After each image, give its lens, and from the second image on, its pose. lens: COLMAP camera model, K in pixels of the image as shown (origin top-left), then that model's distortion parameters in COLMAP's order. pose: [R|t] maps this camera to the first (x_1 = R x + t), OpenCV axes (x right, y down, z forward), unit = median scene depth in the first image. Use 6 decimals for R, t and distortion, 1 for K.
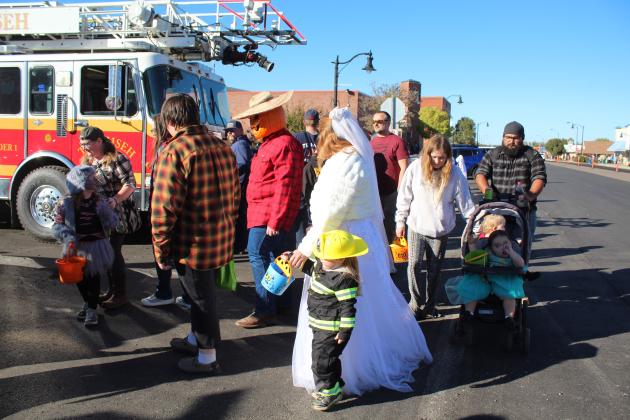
lens RADIAL K [[528.5, 0, 308.9], [0, 528.5, 211.8], [0, 0, 1]] dist [-0.163037, 0.144989]
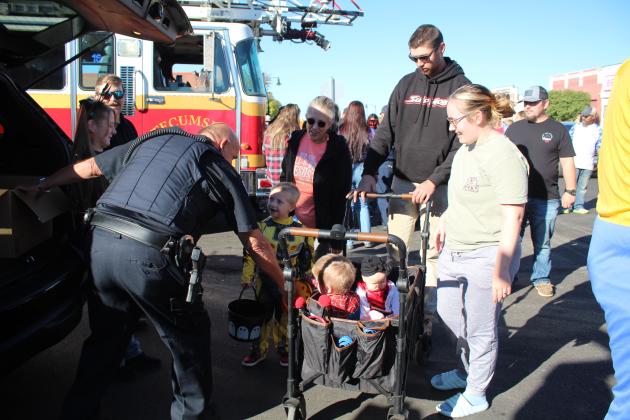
lens RADIAL K [[528.5, 0, 314.9], [0, 528.5, 208.1], [0, 0, 1]] dist [-0.163037, 0.144989]
pose [[0.917926, -0.076399, 0.389326, -0.517888], [0.066427, 0.997028, 0.039034, -0.006434], [-0.391151, -0.009968, 0.920273, 0.080669]]
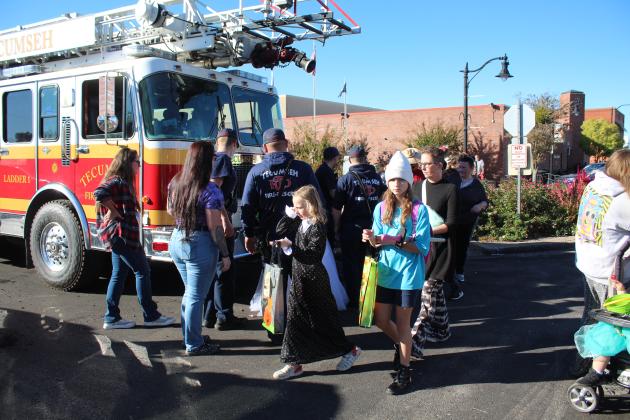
lens RADIAL K [[528.5, 0, 309.1], [0, 528.5, 215.6], [0, 0, 1]] dist [-0.163037, 0.144989]
pose [[0.956040, -0.001899, -0.293232, 0.146635], [-0.008342, 0.999398, -0.033670, -0.036798], [0.293119, 0.034637, 0.955448, 0.291207]]
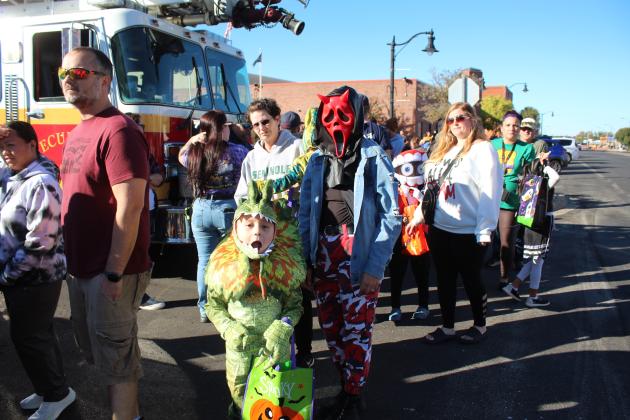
lens RADIAL K [[528.5, 0, 309.9], [0, 528.5, 210.5], [0, 0, 1]] dist [-0.163037, 0.144989]
pose [[0.994495, -0.003683, -0.104719, 0.012598], [0.004604, 0.999953, 0.008554, -0.038840], [0.104683, -0.008989, 0.994465, 0.310074]]
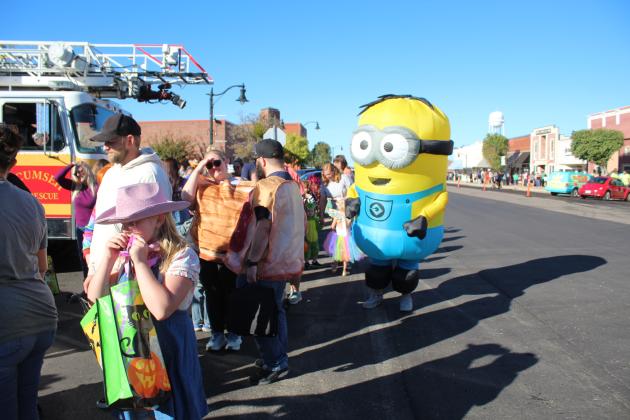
lens RADIAL K [[528.5, 0, 313.7], [0, 528.5, 212.0], [0, 0, 1]] dist [-0.163037, 0.144989]
pose [[0.961032, -0.047955, 0.272245, -0.120803], [0.061281, 0.997292, -0.040654, 0.013716], [-0.269559, 0.055754, 0.961369, -0.131930]]
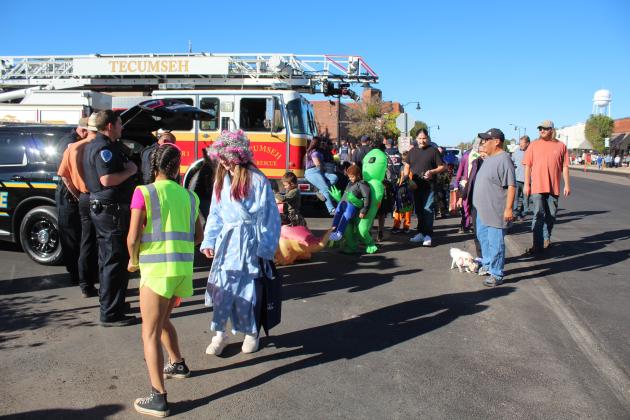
lens RADIAL K [[528.5, 0, 310.4], [0, 528.5, 207.7], [0, 0, 1]] dist [-0.163037, 0.144989]
pose [[0.994752, -0.025840, 0.098998, -0.374224], [0.027419, 0.999517, -0.014627, 0.058683], [-0.098572, 0.017265, 0.994980, -0.505287]]
